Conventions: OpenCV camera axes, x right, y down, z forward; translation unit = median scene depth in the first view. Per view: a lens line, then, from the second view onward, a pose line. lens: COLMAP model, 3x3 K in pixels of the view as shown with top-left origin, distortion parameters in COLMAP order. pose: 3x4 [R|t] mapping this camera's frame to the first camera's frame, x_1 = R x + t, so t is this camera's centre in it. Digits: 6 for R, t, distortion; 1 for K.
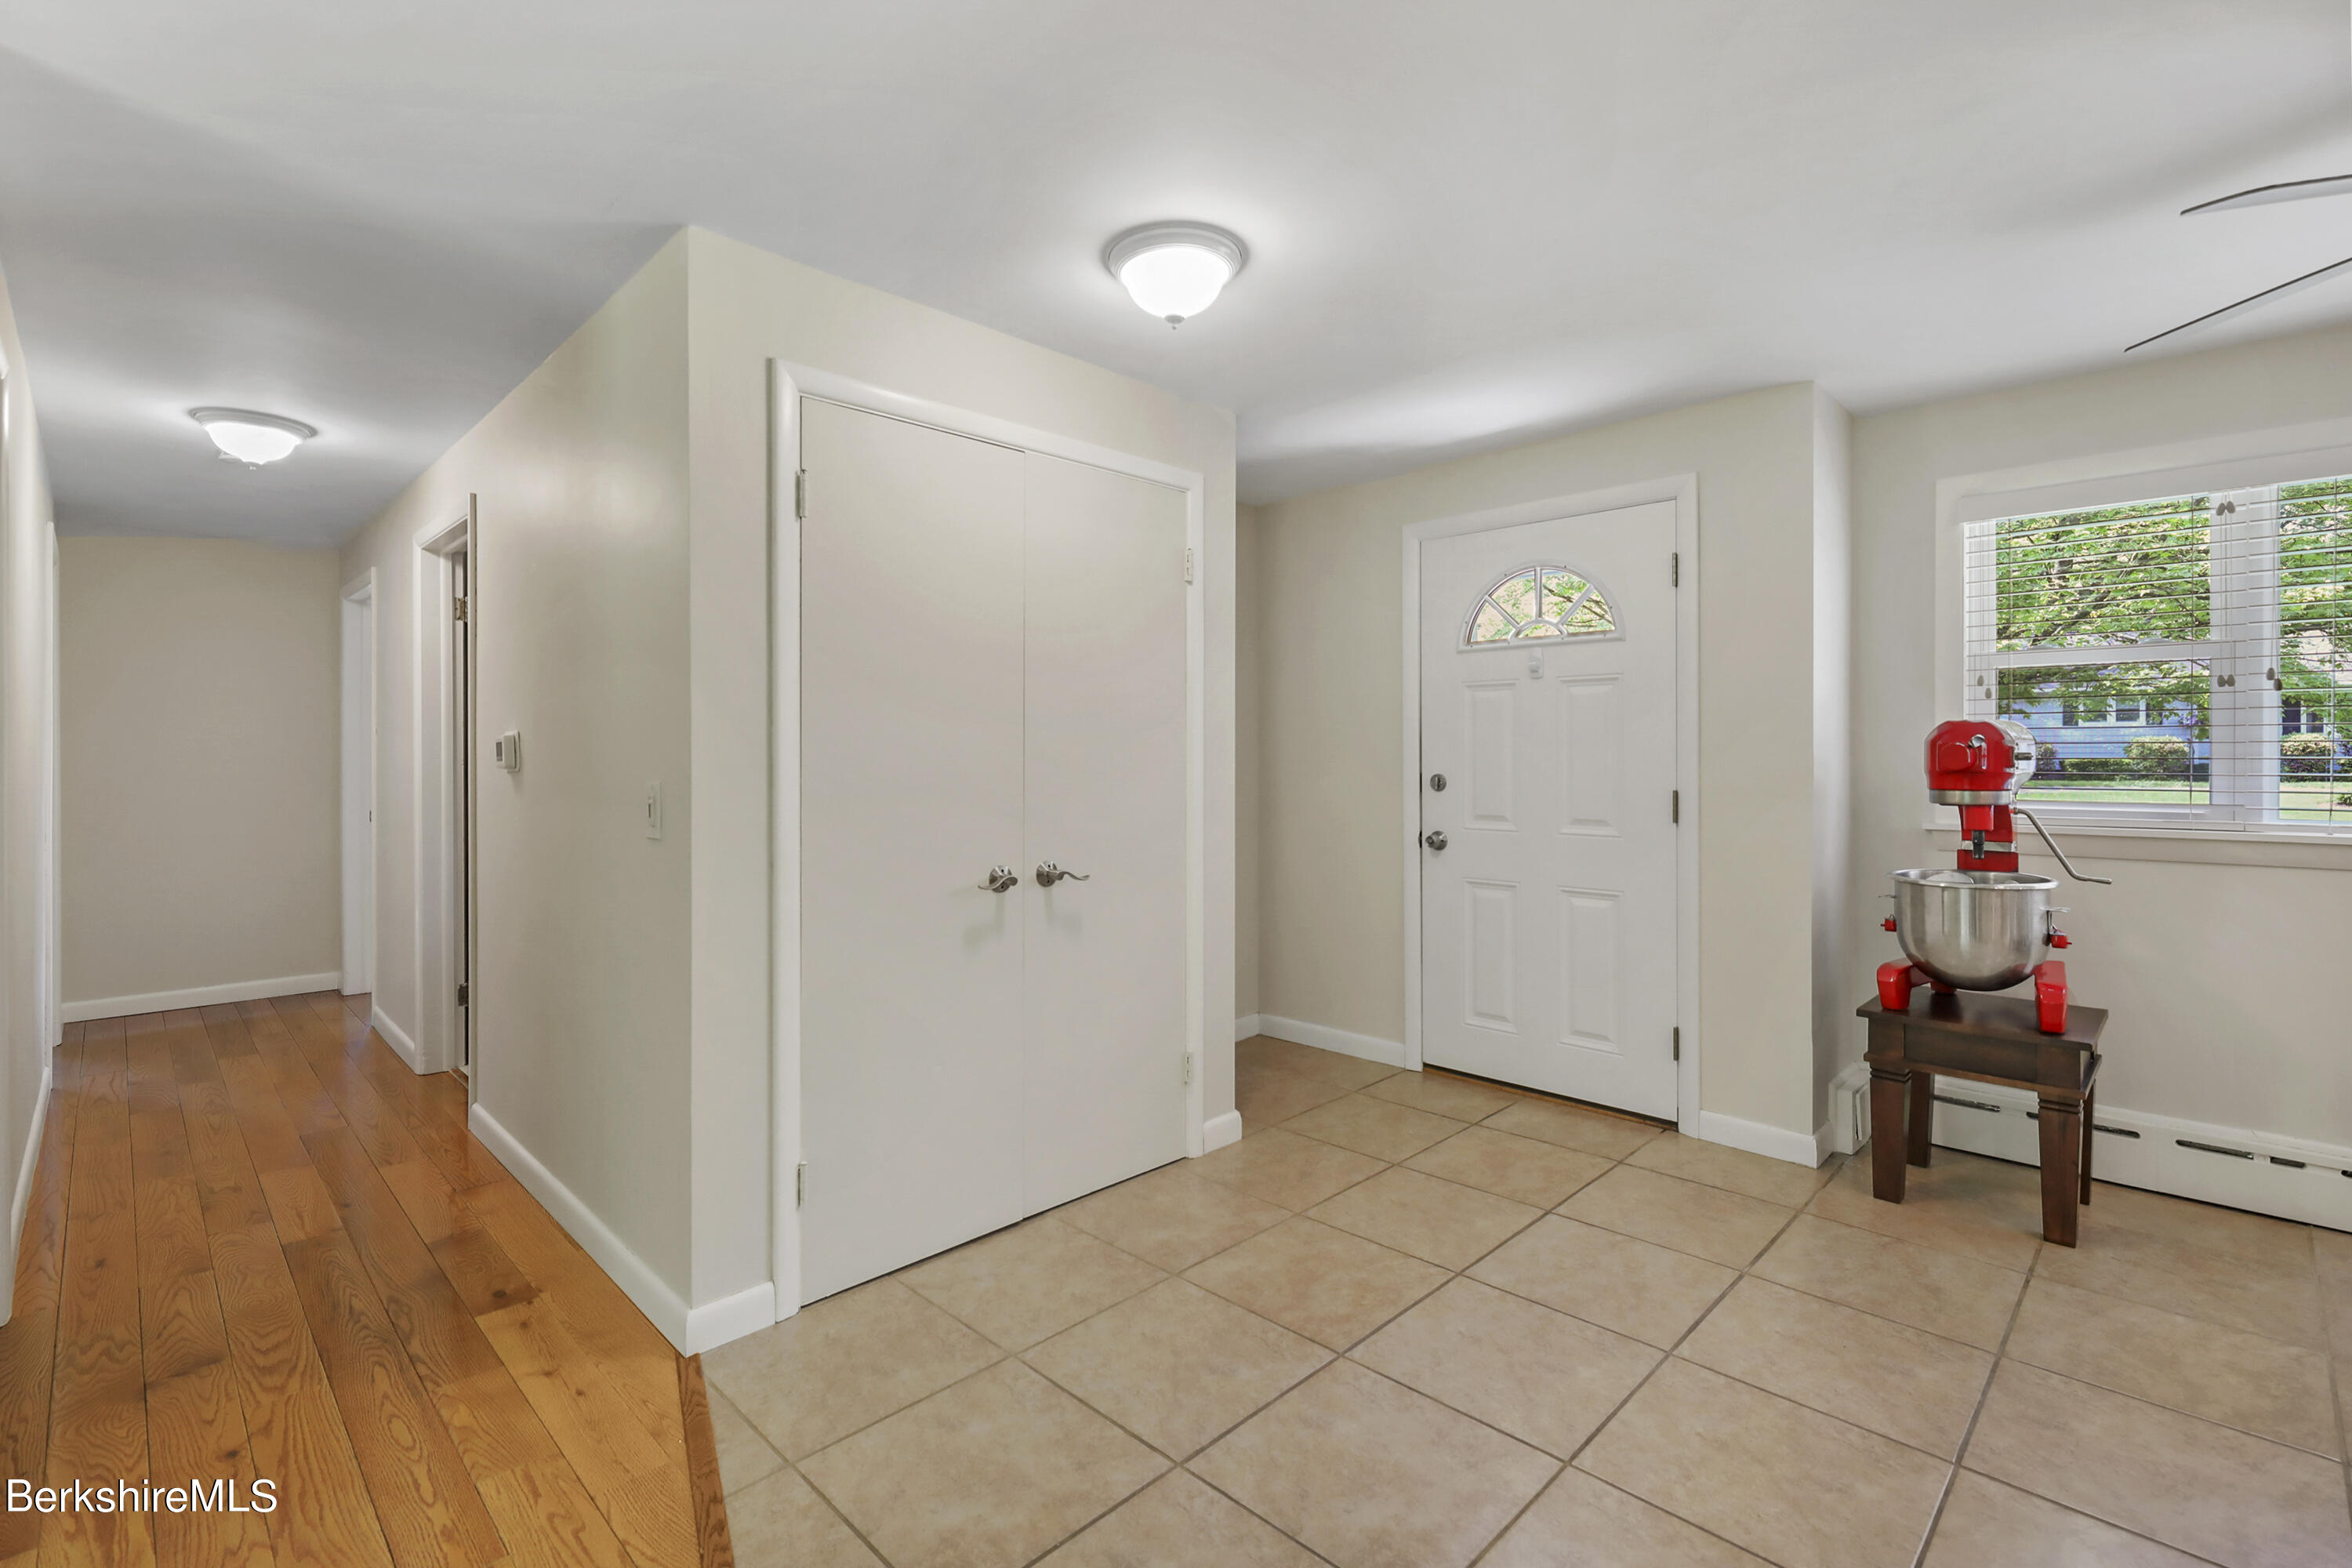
lens RADIAL K [[1058.8, 0, 1170.0], [0, 1058.8, 758.2], [0, 0, 1]] dist [0.000766, 0.000580]
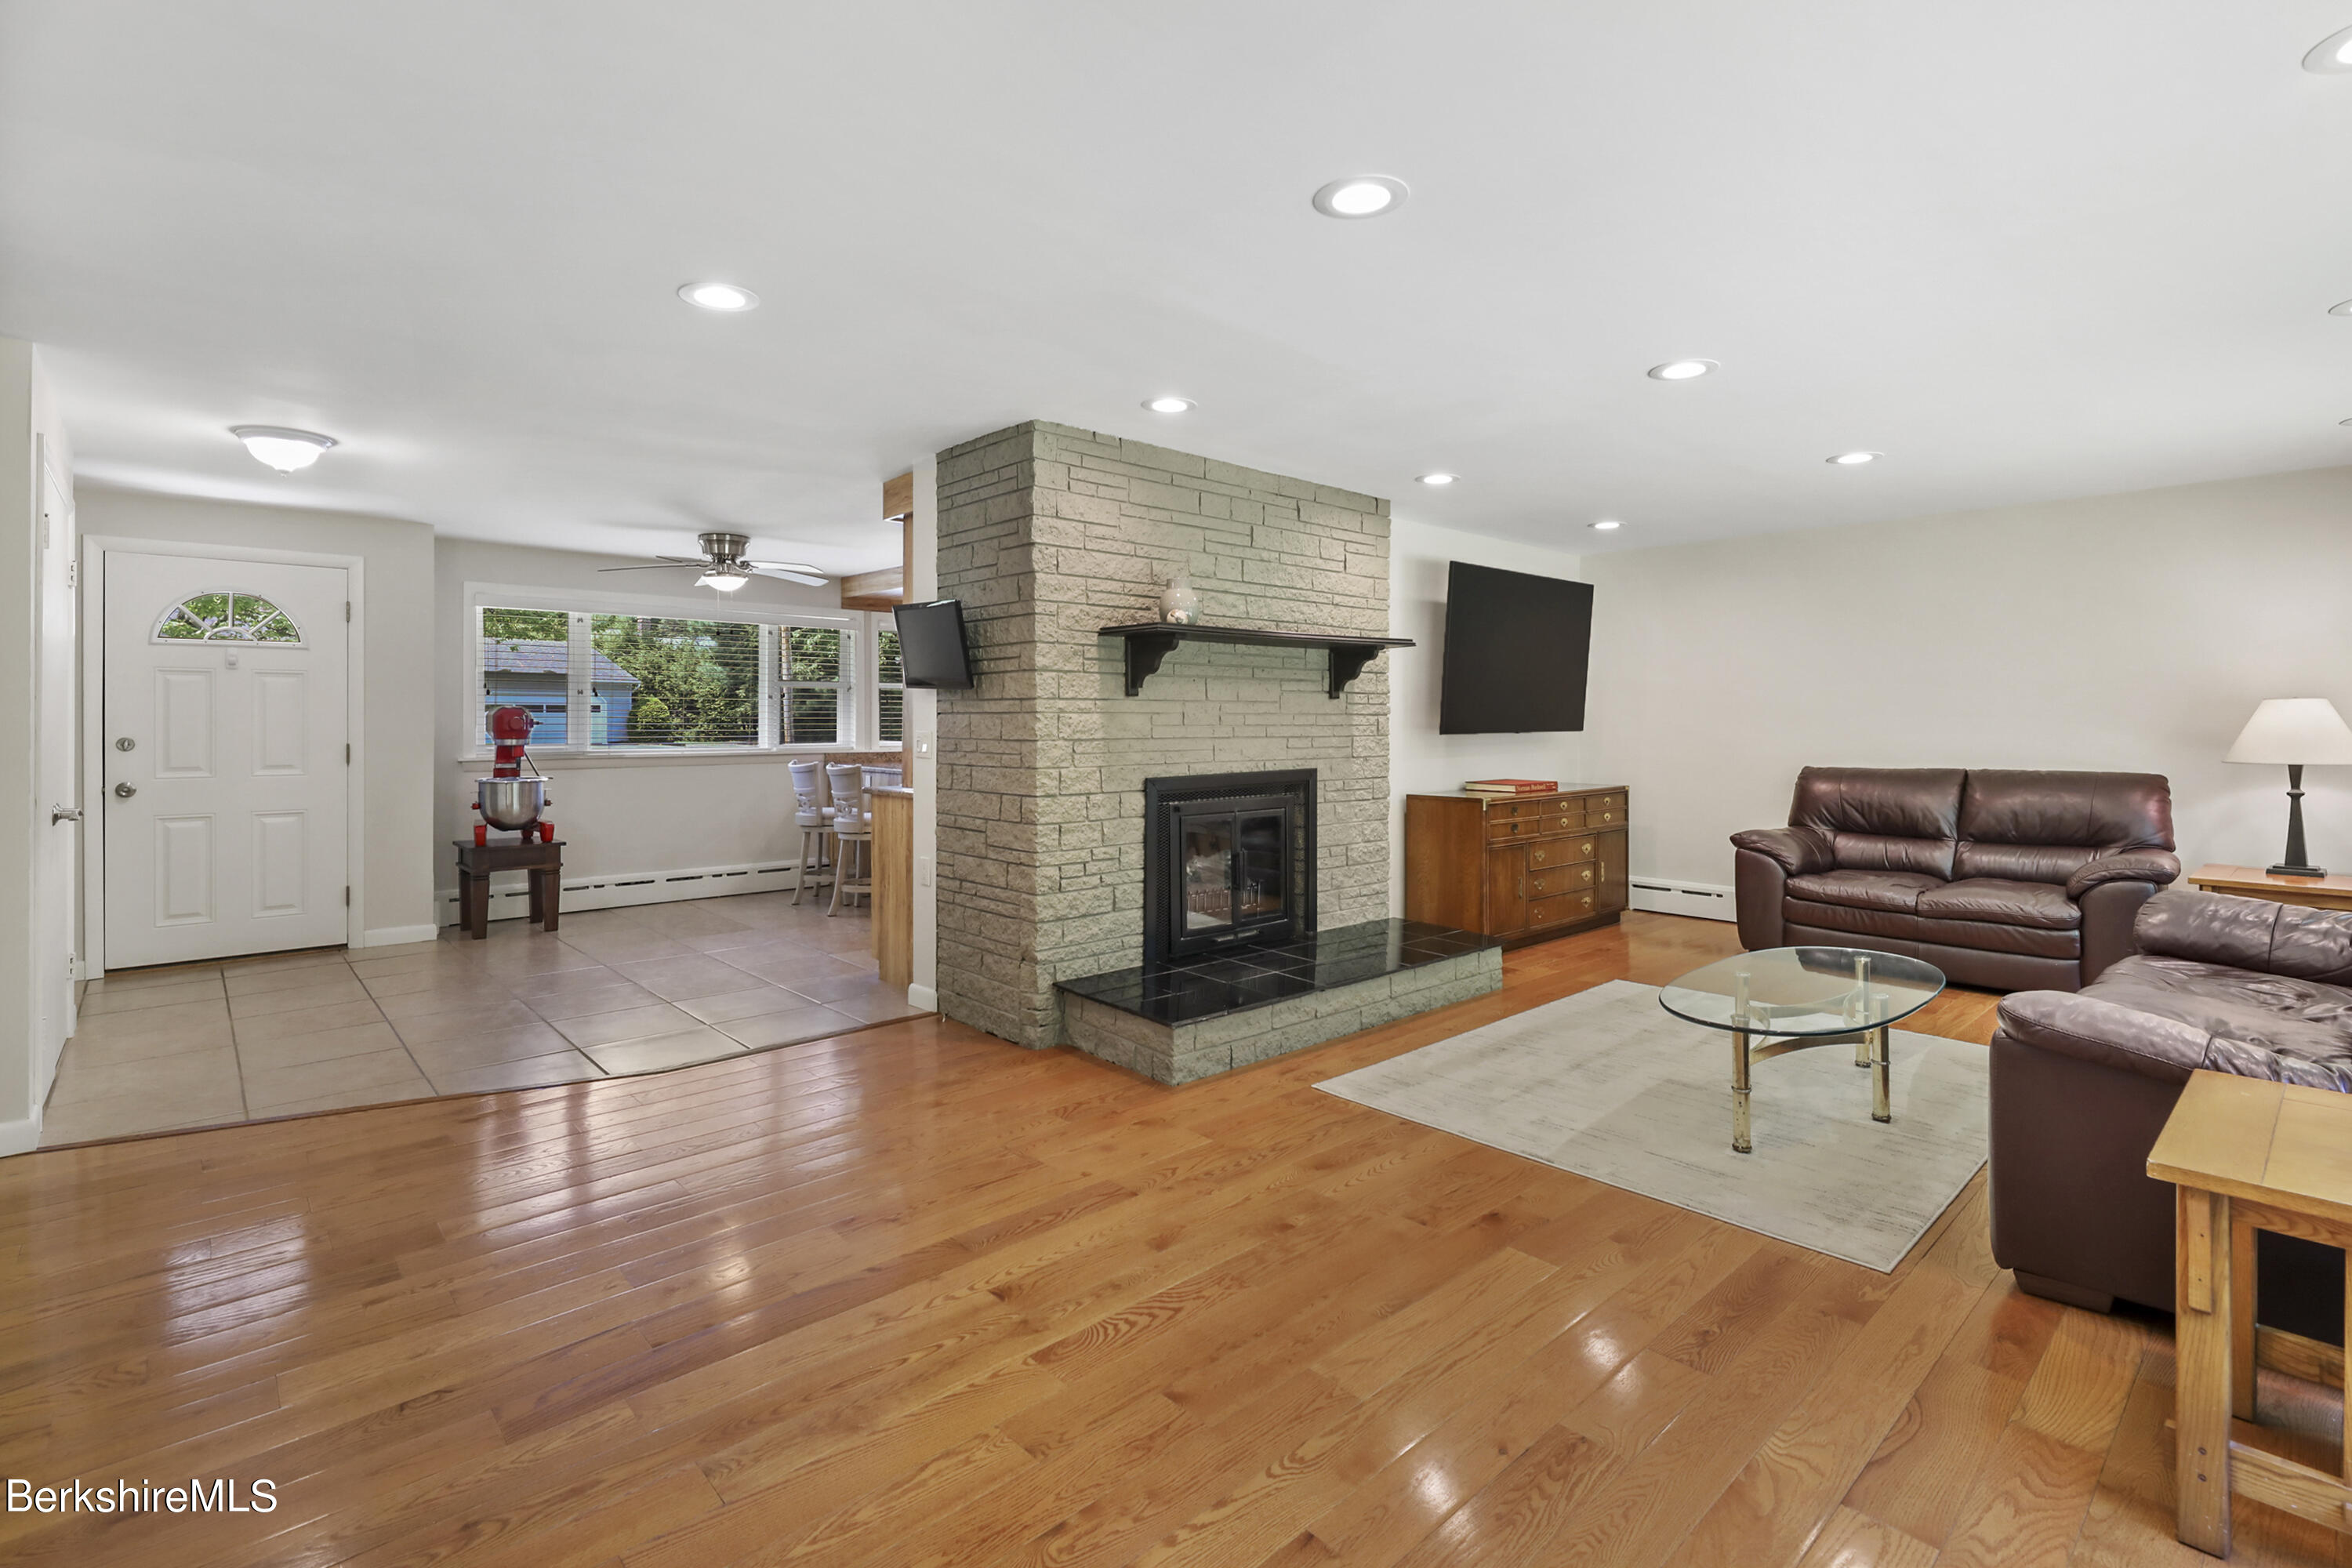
lens RADIAL K [[1082.5, 0, 1147.3], [0, 1082.5, 728.0], [0, 0, 1]] dist [0.000124, -0.000761]
pose [[0.051198, -0.002422, 0.998686, -1.665911], [0.004934, 0.999985, 0.002172, 0.011746], [-0.998676, 0.004816, 0.051210, -0.492763]]
